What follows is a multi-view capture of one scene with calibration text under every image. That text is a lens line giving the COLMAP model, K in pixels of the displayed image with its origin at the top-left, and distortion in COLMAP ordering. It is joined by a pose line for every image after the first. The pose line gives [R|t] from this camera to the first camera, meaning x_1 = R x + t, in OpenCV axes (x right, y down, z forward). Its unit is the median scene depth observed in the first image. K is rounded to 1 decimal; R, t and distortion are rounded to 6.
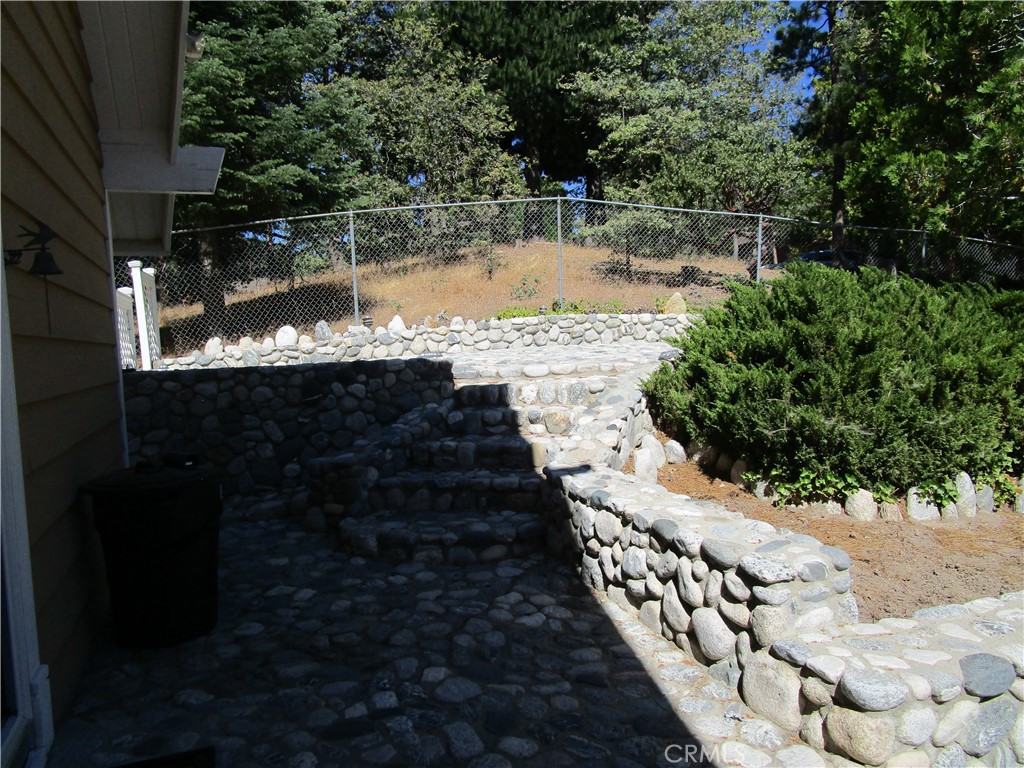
lens RADIAL K [[739.3, 0, 516.3], [0, 739.3, 378.8], [0, 0, 1]] dist [-0.022218, 0.014414]
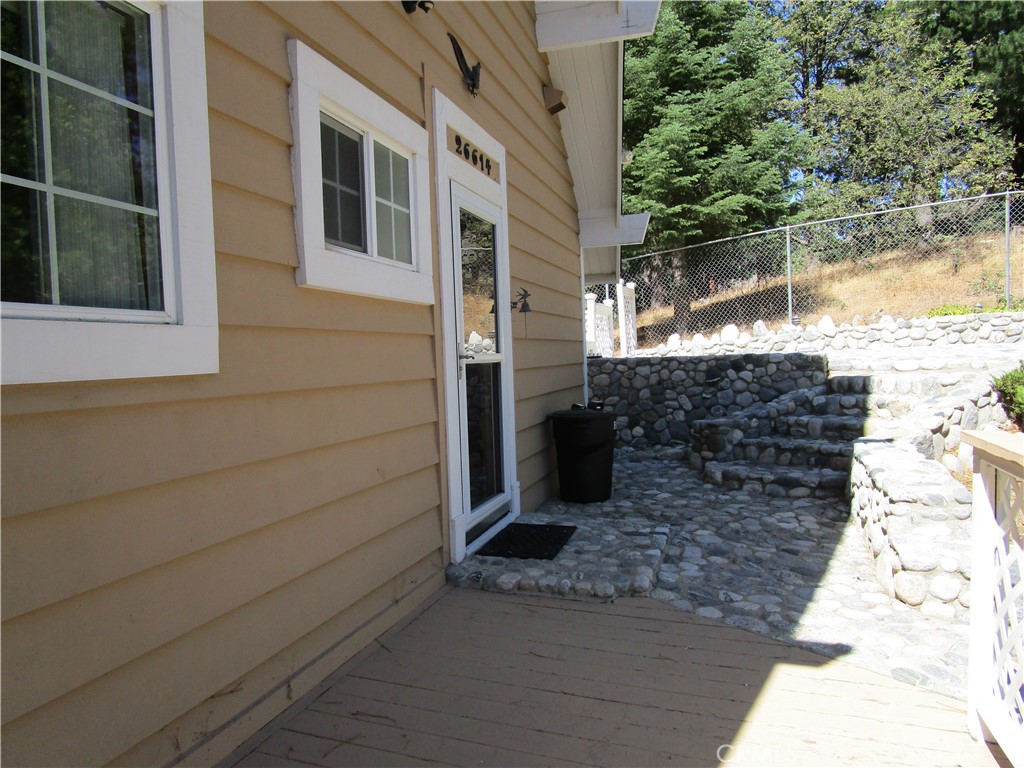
lens RADIAL K [[739.3, 0, 511.7], [0, 739.3, 386.5], [0, 0, 1]] dist [-0.022218, 0.014414]
pose [[0.779927, 0.047454, -0.624069, 0.289360], [-0.034607, 0.998866, 0.032704, 0.005658], [0.624913, -0.003909, 0.780684, -0.308311]]
